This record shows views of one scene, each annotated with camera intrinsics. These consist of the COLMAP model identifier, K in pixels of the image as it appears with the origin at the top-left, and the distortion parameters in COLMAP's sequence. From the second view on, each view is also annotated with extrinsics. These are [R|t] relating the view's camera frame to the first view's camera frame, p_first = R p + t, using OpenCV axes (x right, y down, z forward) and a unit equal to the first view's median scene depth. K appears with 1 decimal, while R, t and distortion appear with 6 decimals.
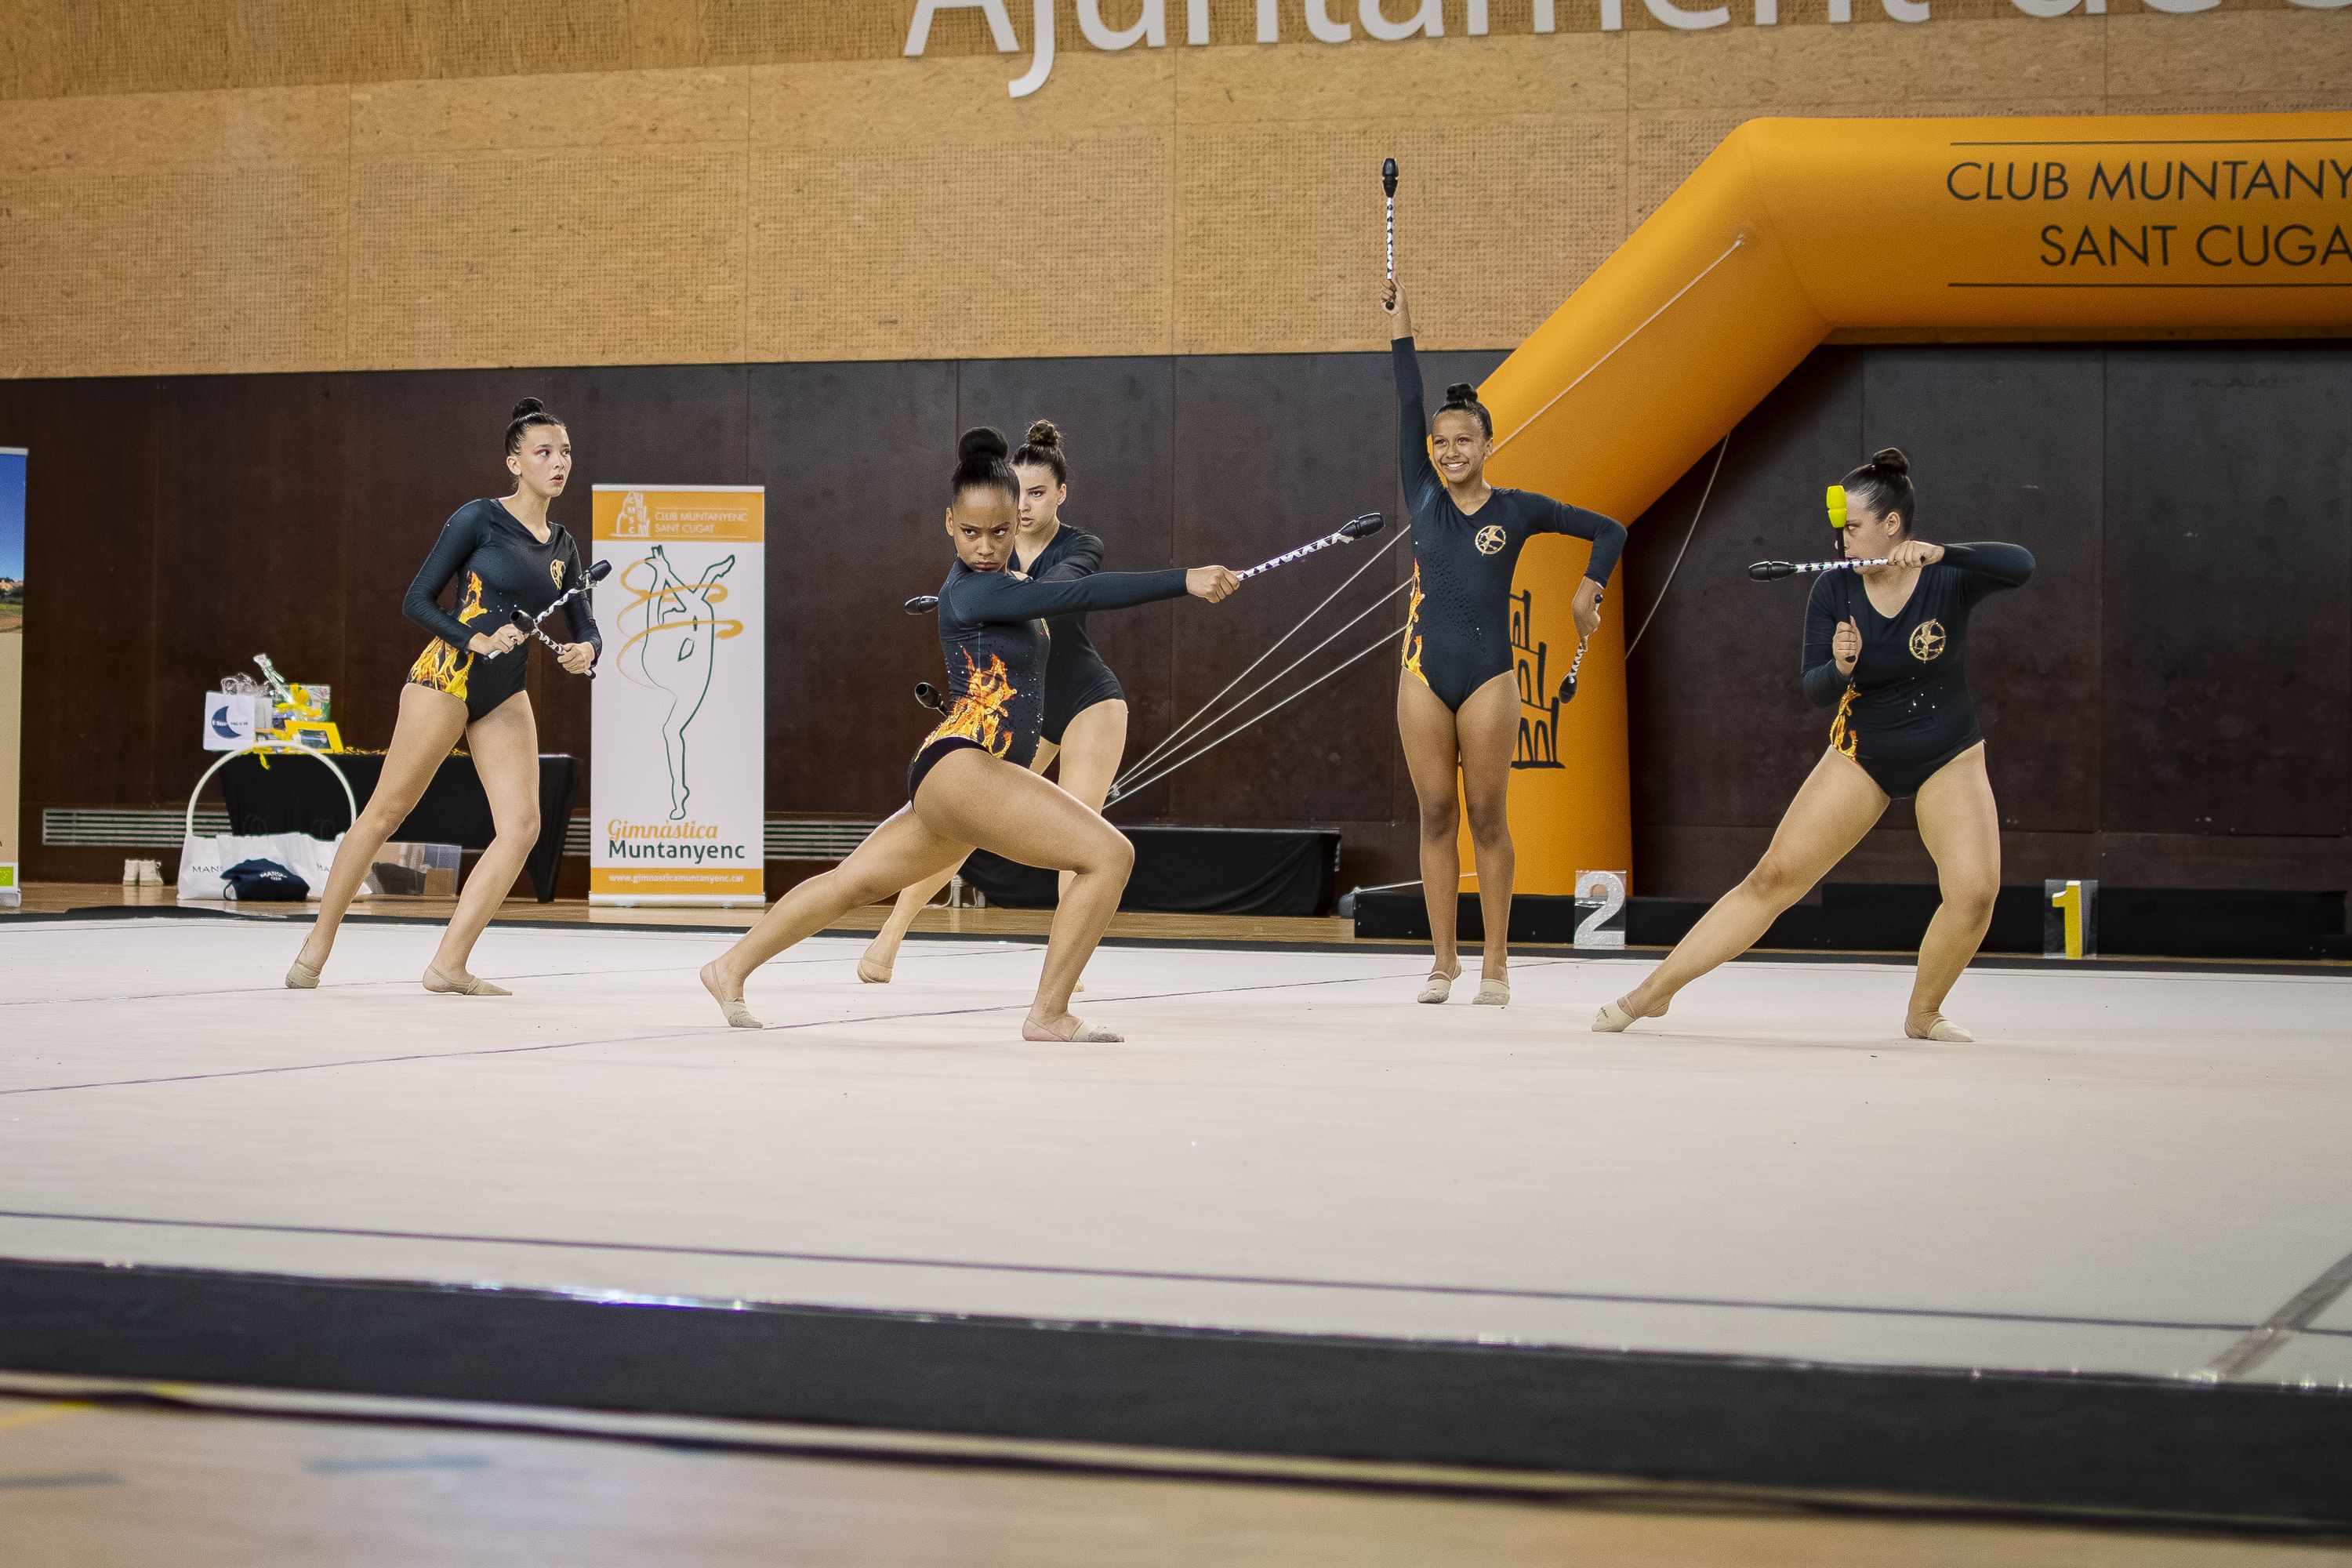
lens RADIAL K [[5269.8, 0, 739.0], [0, 5269.8, 781.2], [0, 0, 1]] dist [-0.183697, 0.151928]
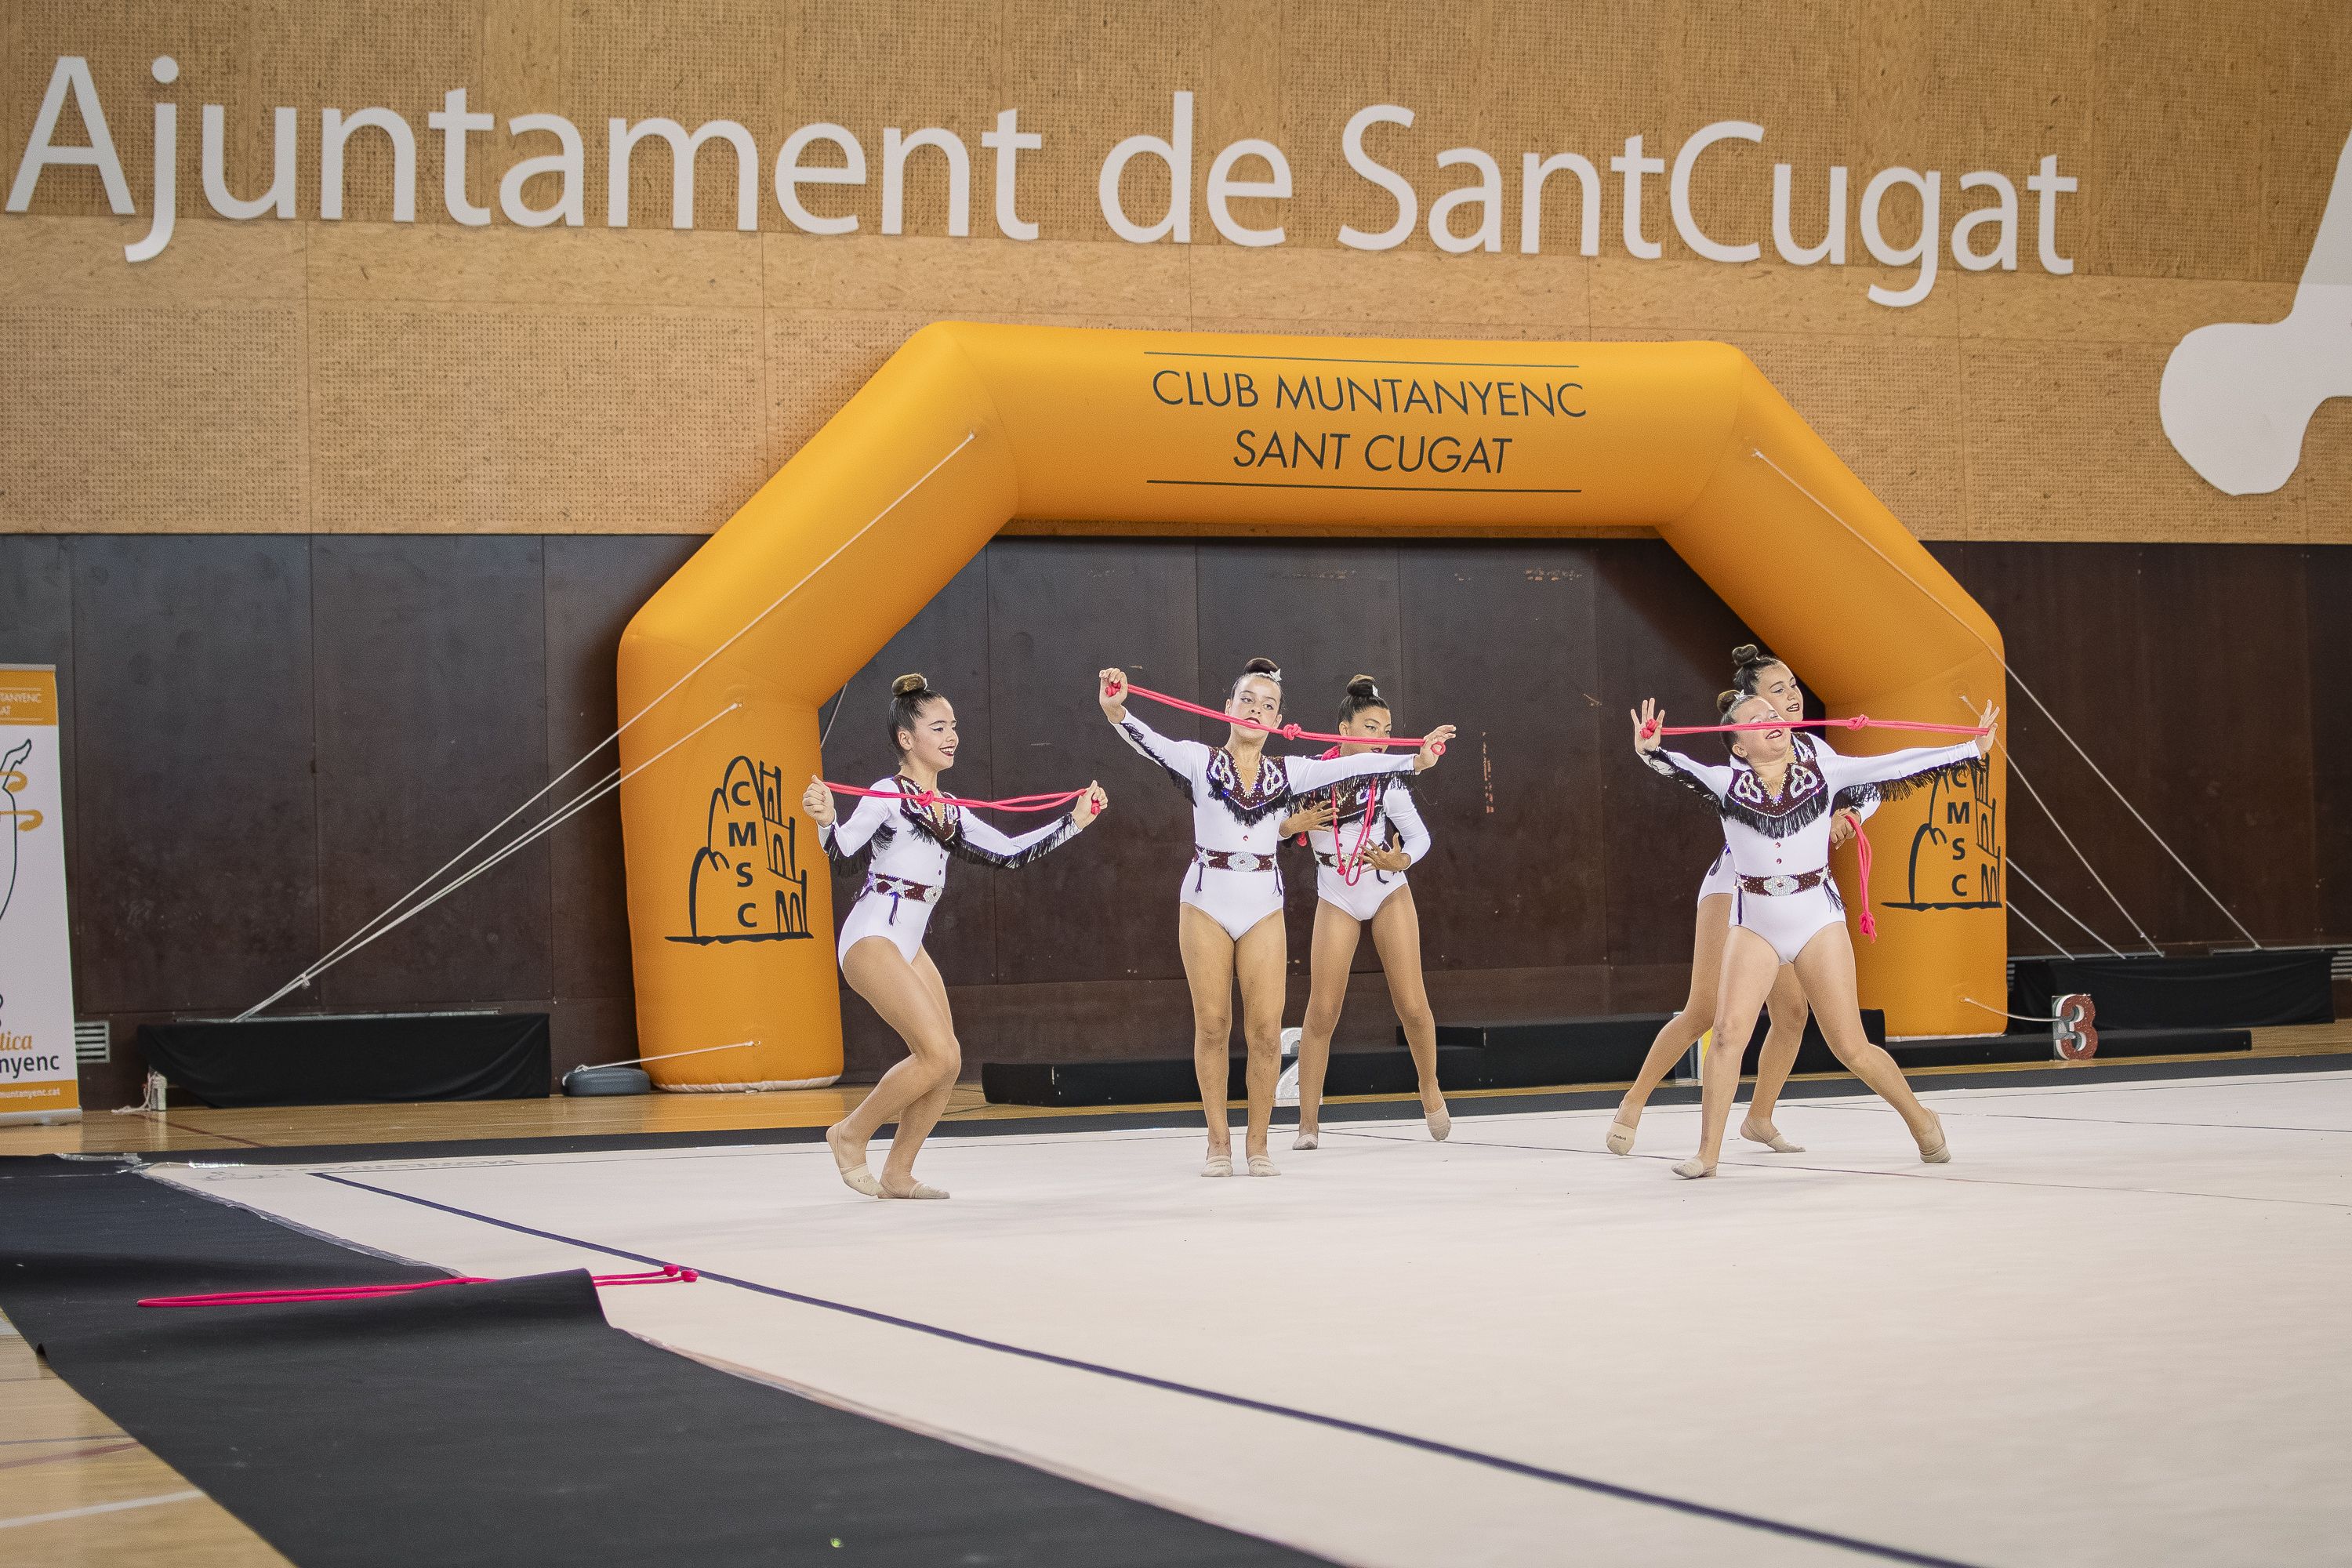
lens RADIAL K [[4391.1, 0, 1295.3], [0, 4391.1, 785.1], [0, 0, 1]] dist [-0.190923, 0.157393]
pose [[0.711147, -0.013401, 0.702916, -0.373206], [0.039127, 0.999023, -0.020539, -0.010911], [-0.701954, 0.042109, 0.710976, 0.310450]]
